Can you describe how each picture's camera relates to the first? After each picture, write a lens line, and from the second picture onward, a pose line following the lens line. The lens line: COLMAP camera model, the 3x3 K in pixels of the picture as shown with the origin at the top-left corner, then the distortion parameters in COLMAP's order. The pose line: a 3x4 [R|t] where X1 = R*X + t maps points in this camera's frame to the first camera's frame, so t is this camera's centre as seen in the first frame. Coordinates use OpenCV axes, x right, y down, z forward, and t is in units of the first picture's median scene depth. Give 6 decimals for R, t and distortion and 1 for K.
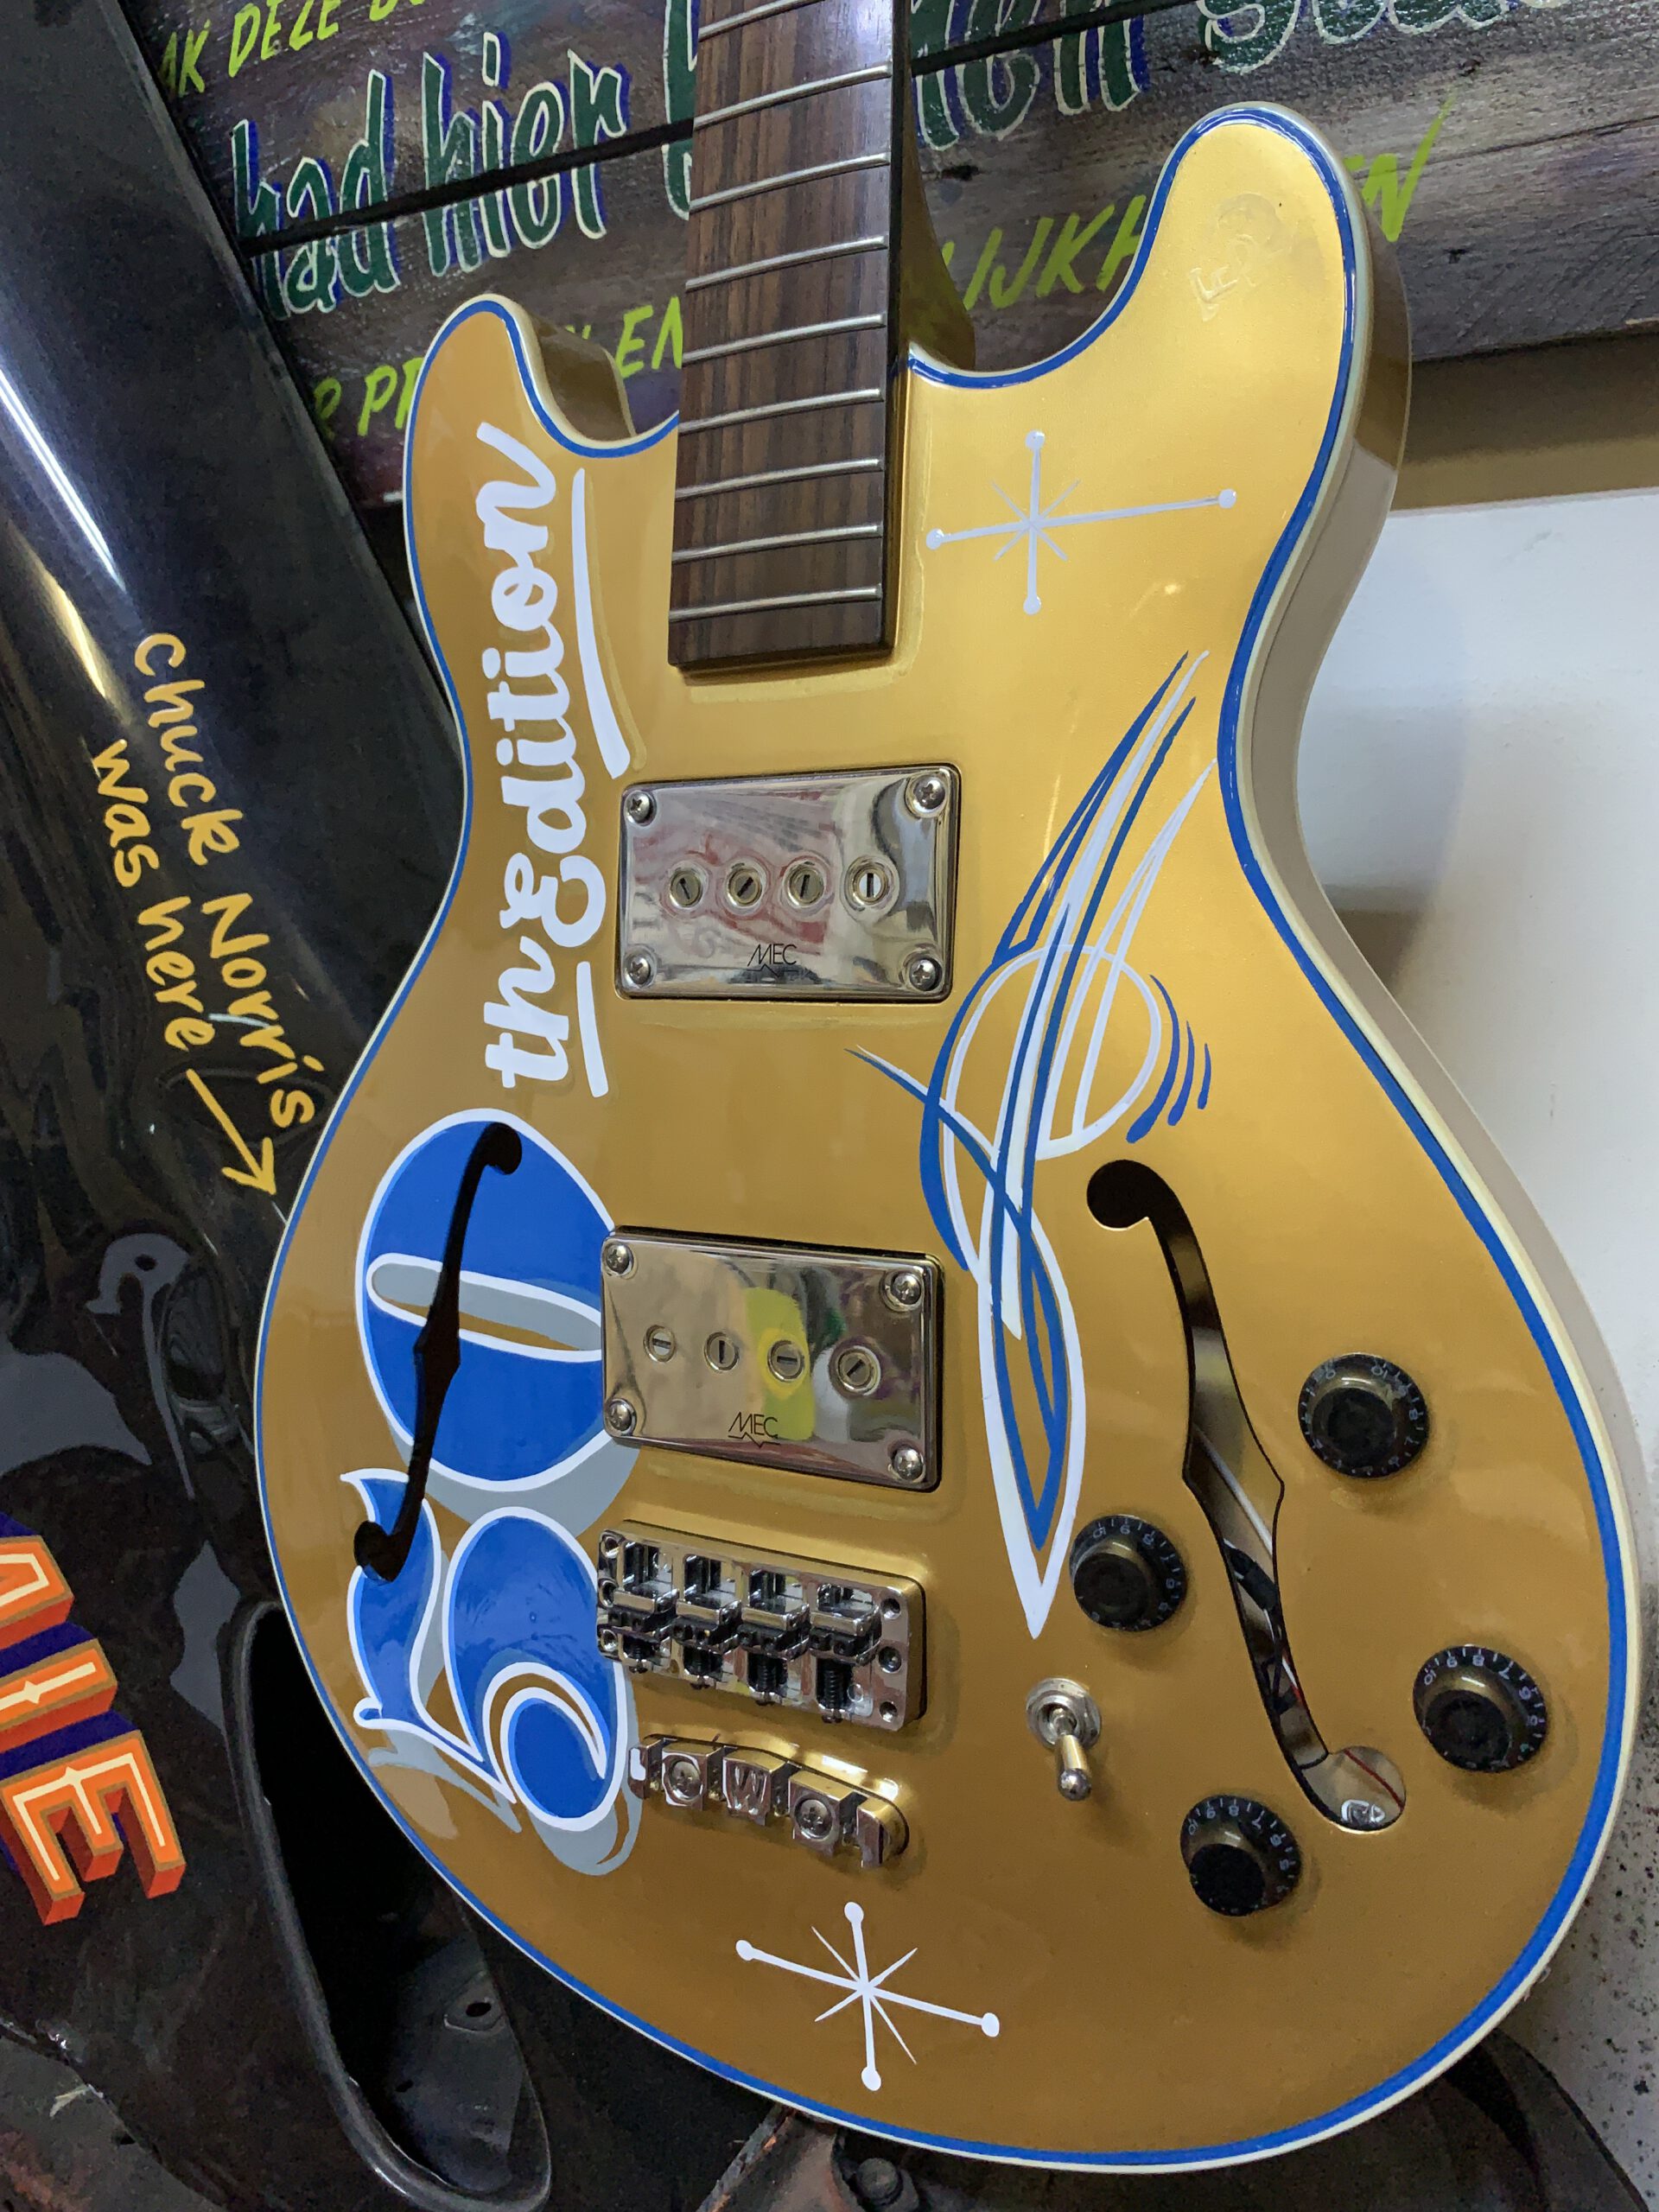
lens RADIAL K [[1714.0, 0, 825.4], [0, 1714.0, 1079.3], [0, 0, 1]] dist [0.006407, -0.012226]
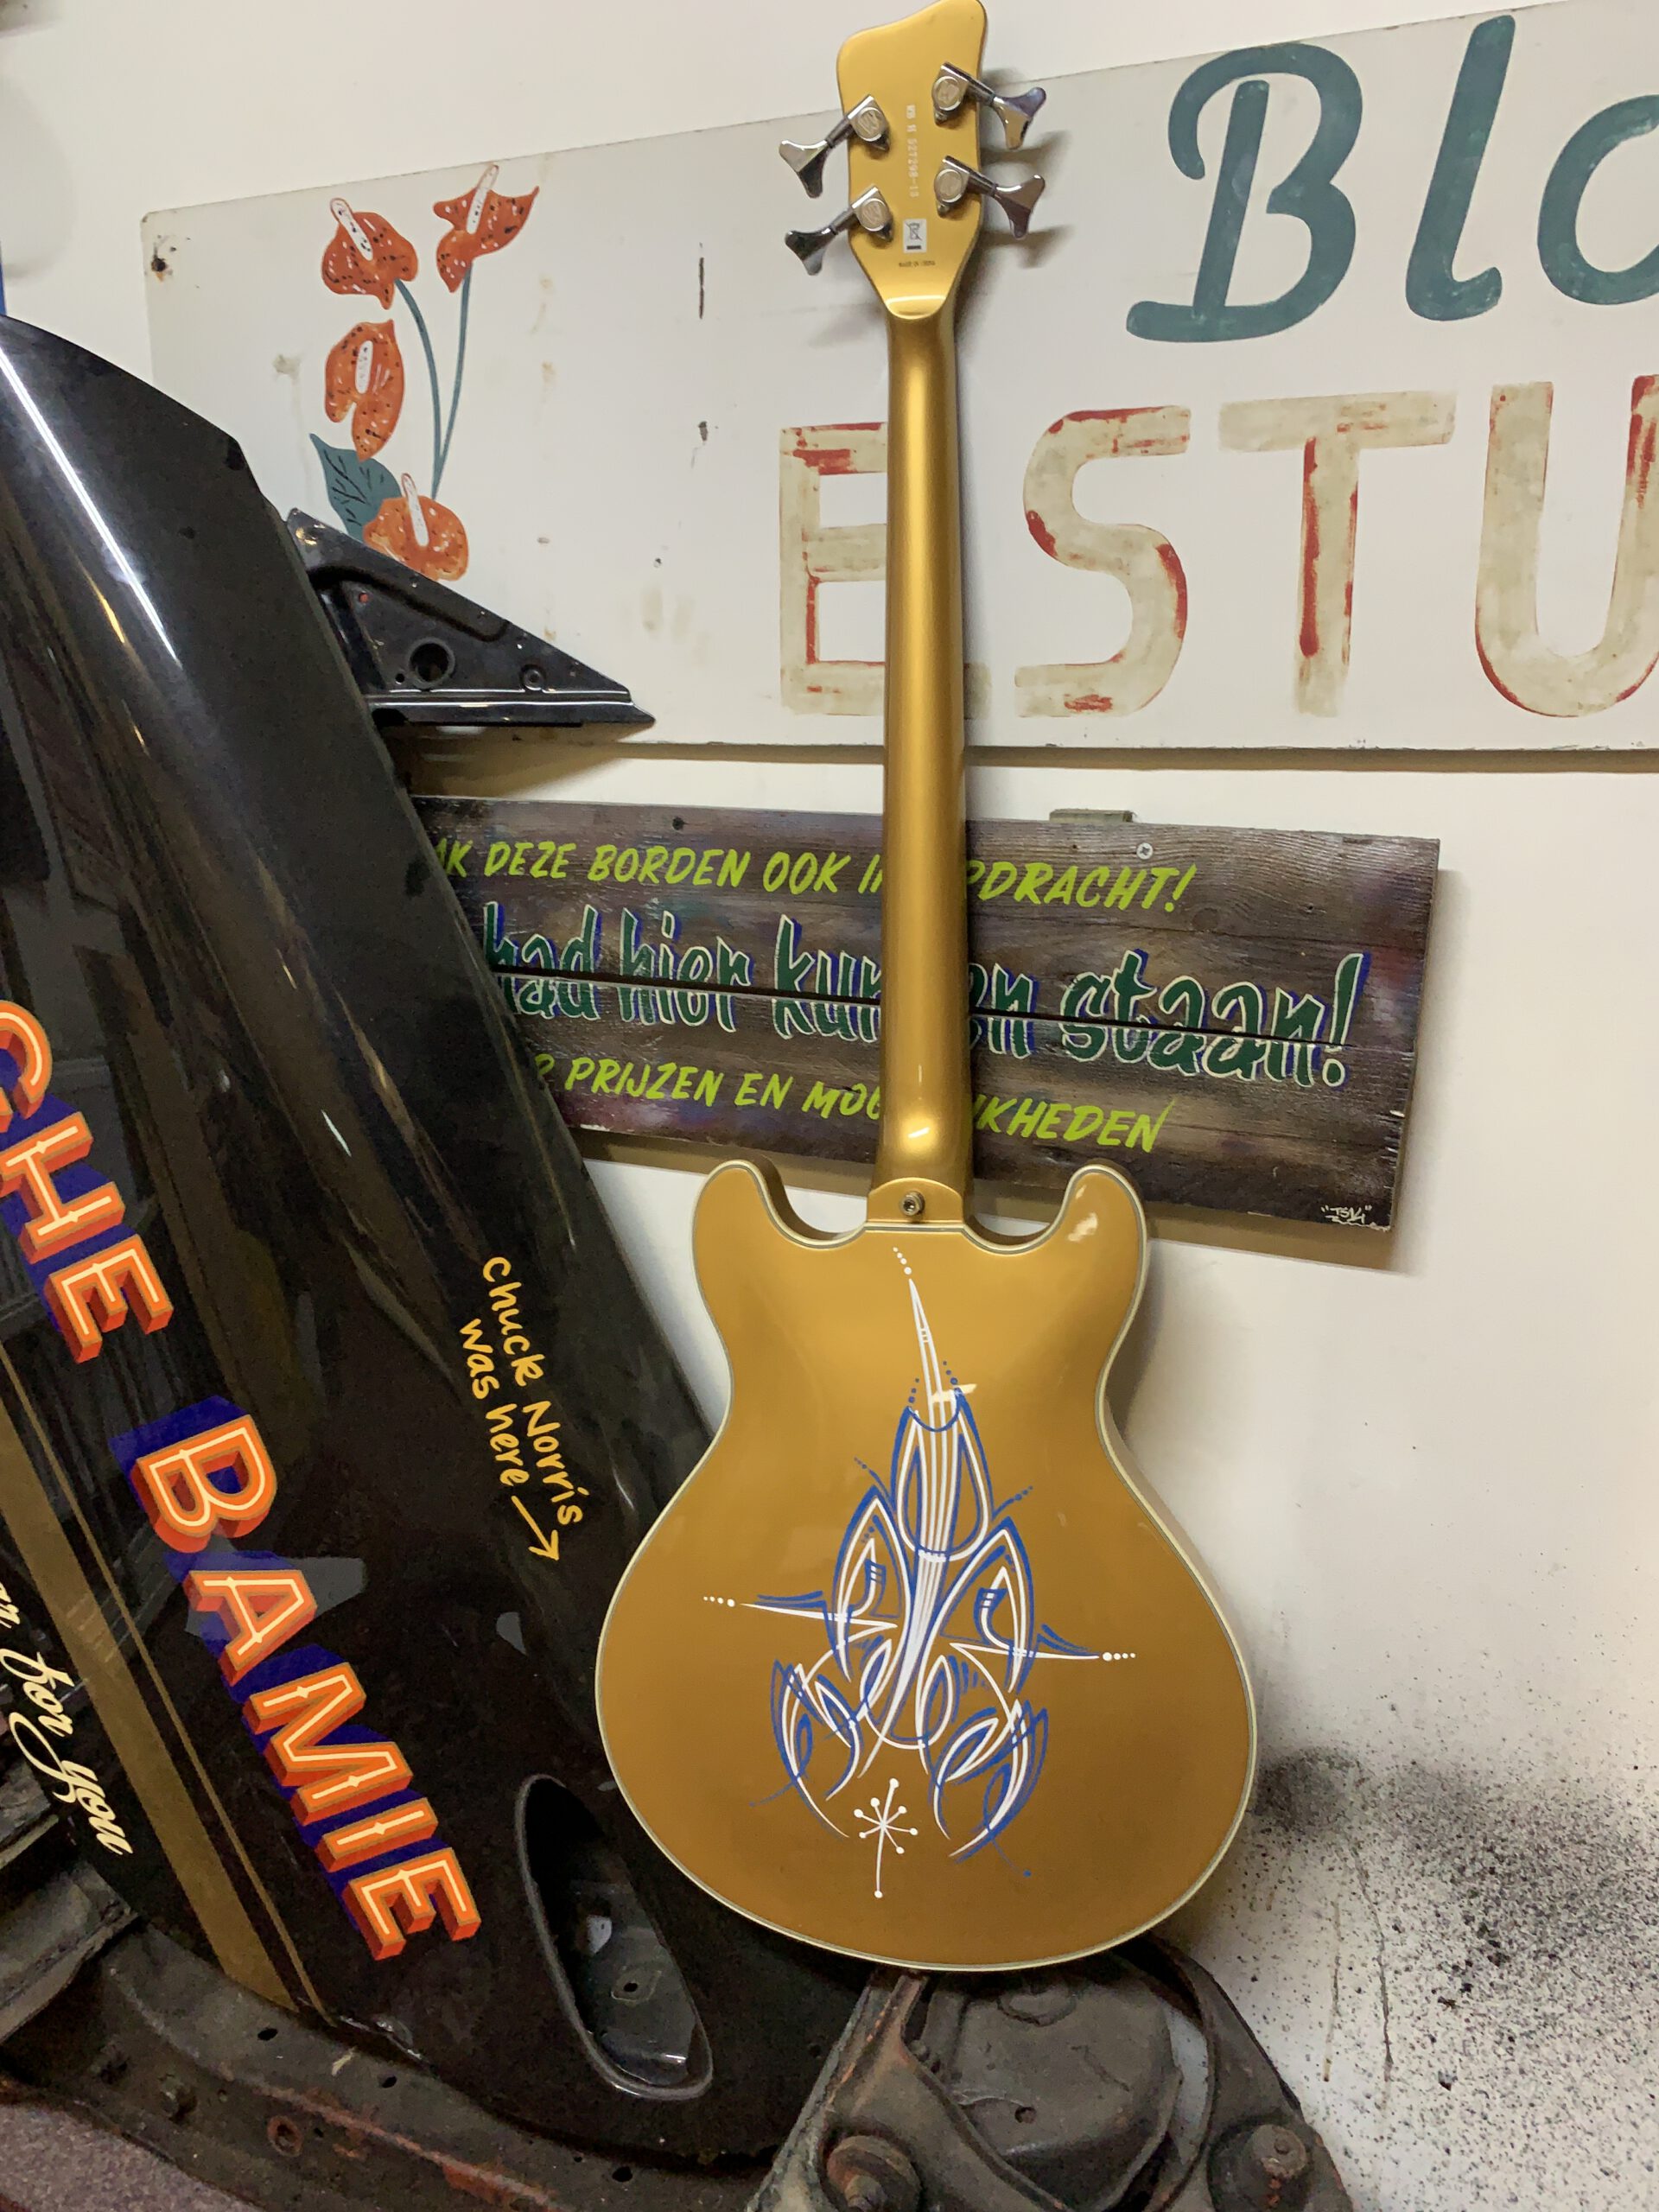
lens RADIAL K [[1714.0, 0, 819.7], [0, 1714.0, 1059.9], [0, 0, 1]] dist [0.006407, -0.012226]
pose [[0.987532, 0.001651, 0.157407, -0.362281], [-0.004827, 0.999792, 0.019794, -0.549938], [-0.157342, -0.020307, 0.987335, -0.923207]]
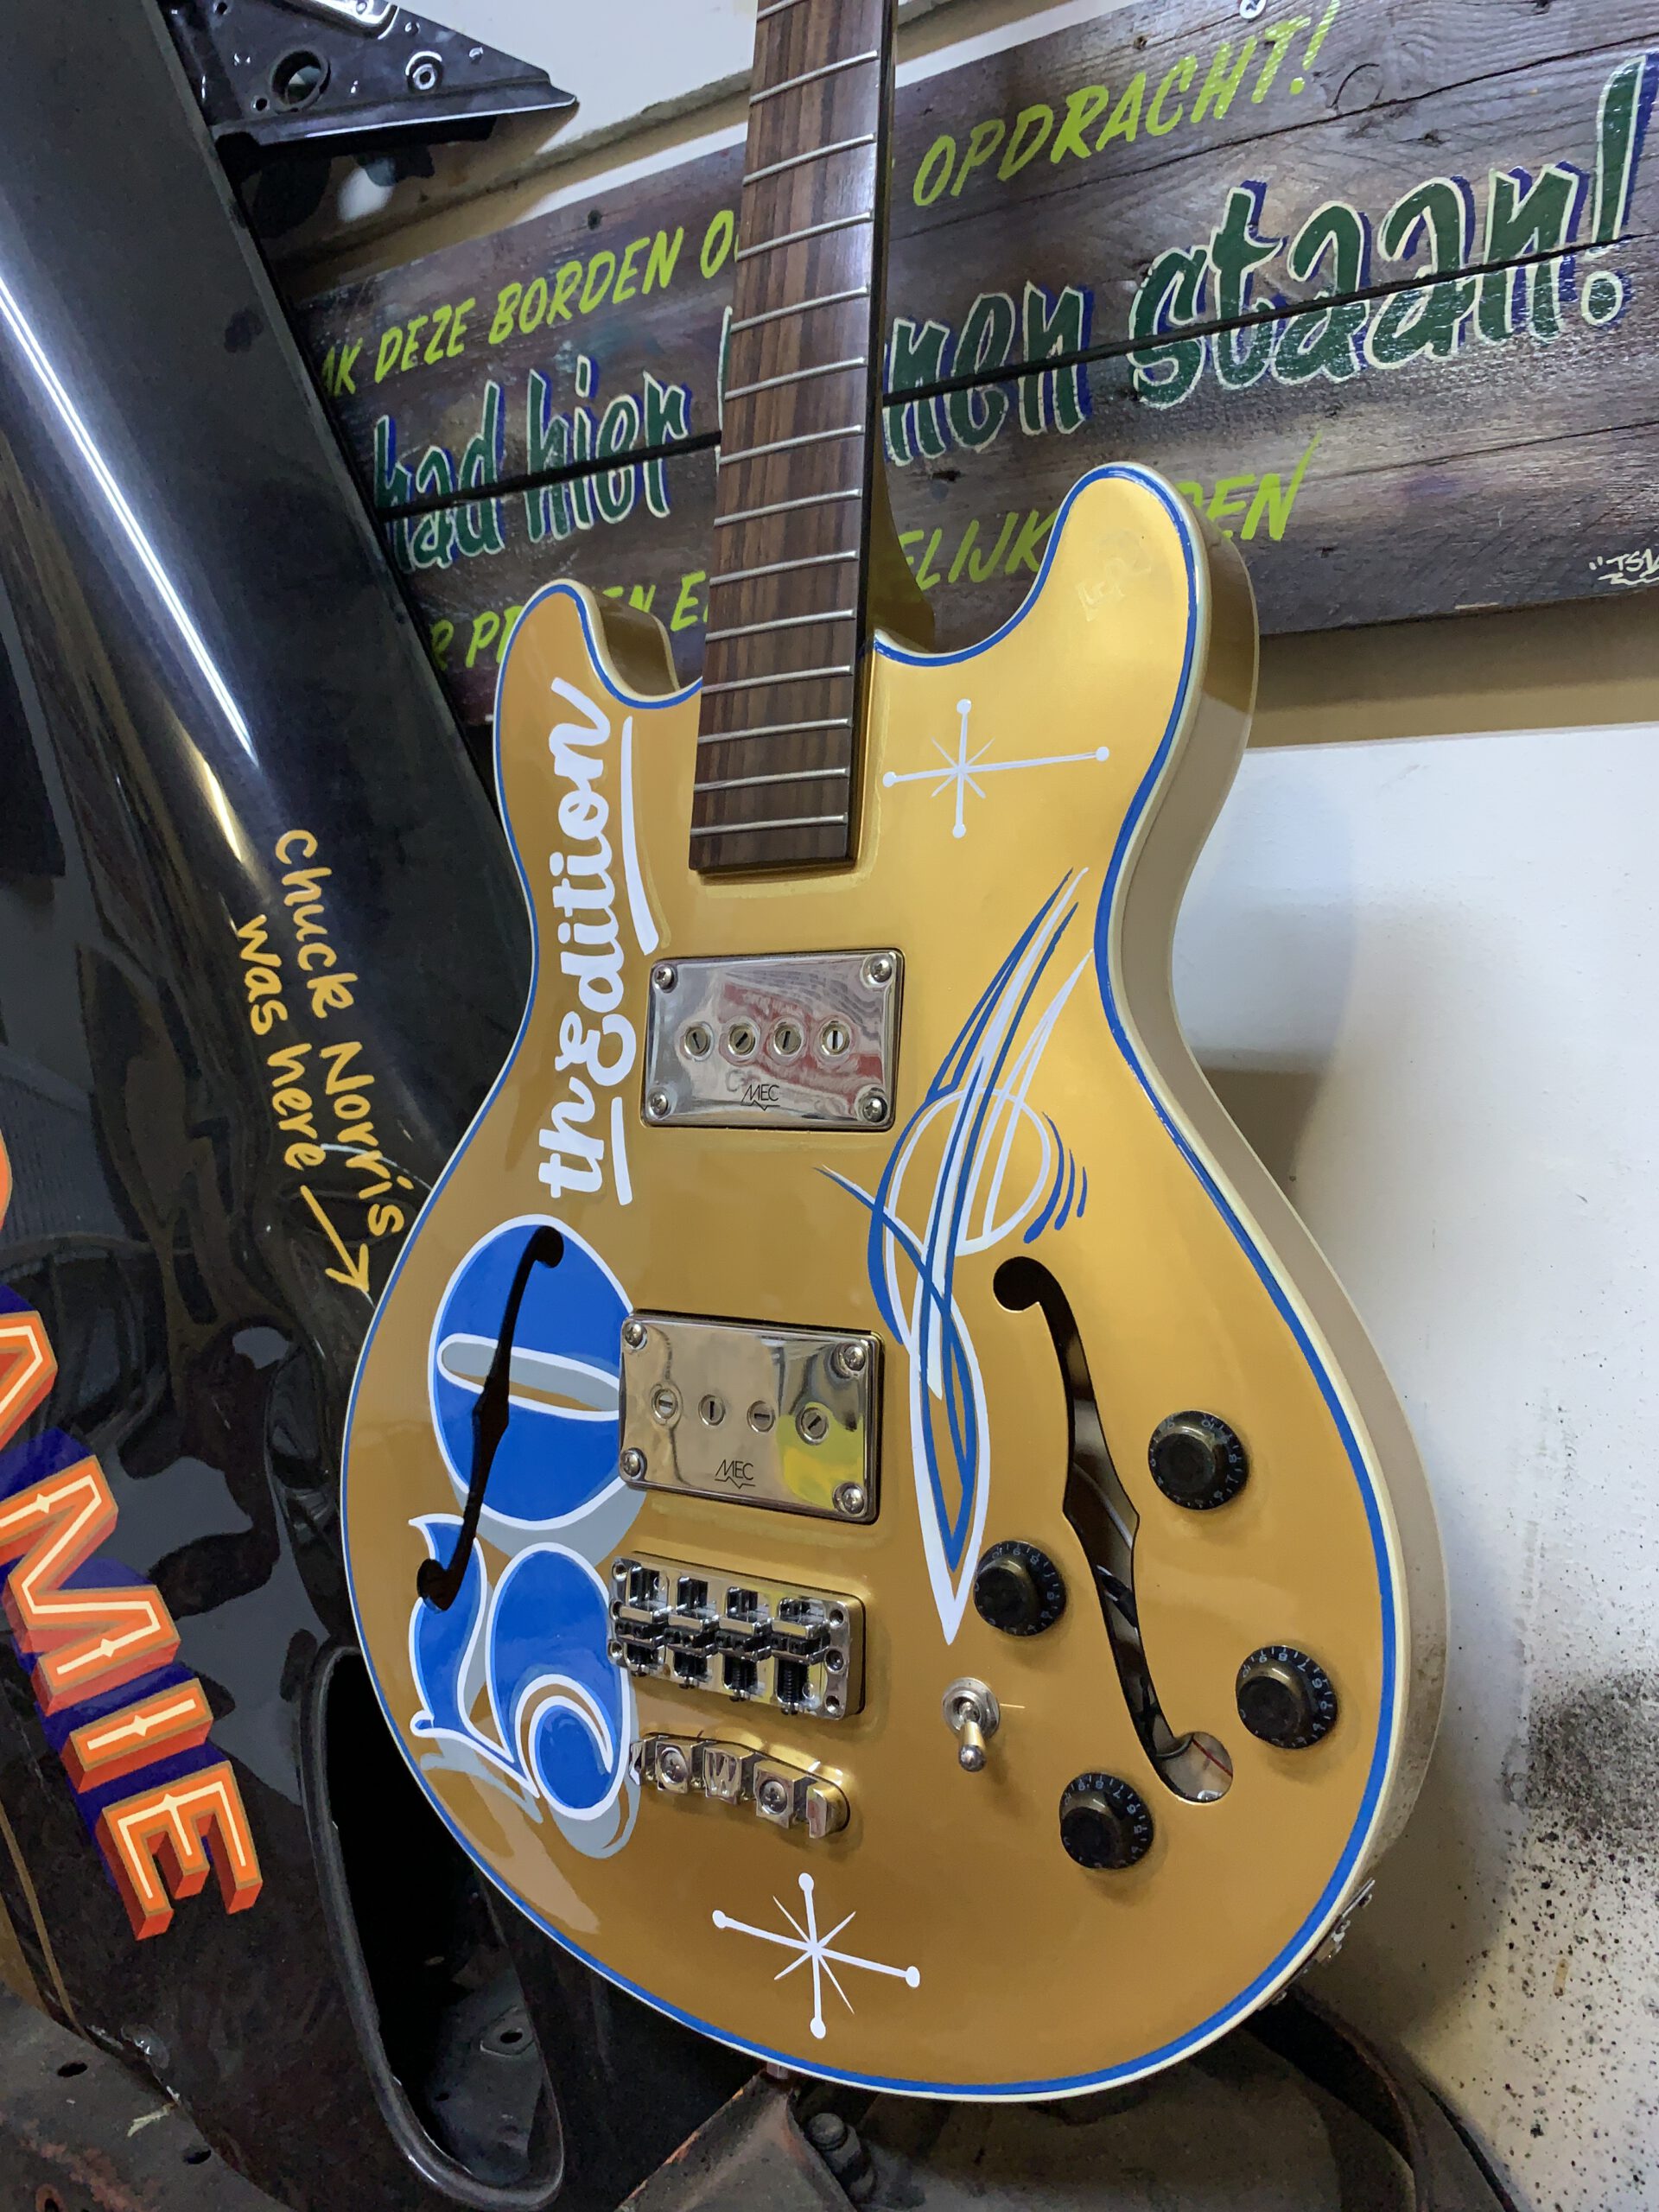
lens RADIAL K [[1714.0, 0, 819.1], [0, 1714.0, 1085.1], [0, 0, 1]] dist [0.006407, -0.012226]
pose [[0.997998, 0.019086, -0.060298, 0.067153], [-0.024573, 0.995492, -0.091607, 0.027280], [0.058278, 0.092906, 0.993968, -0.196547]]
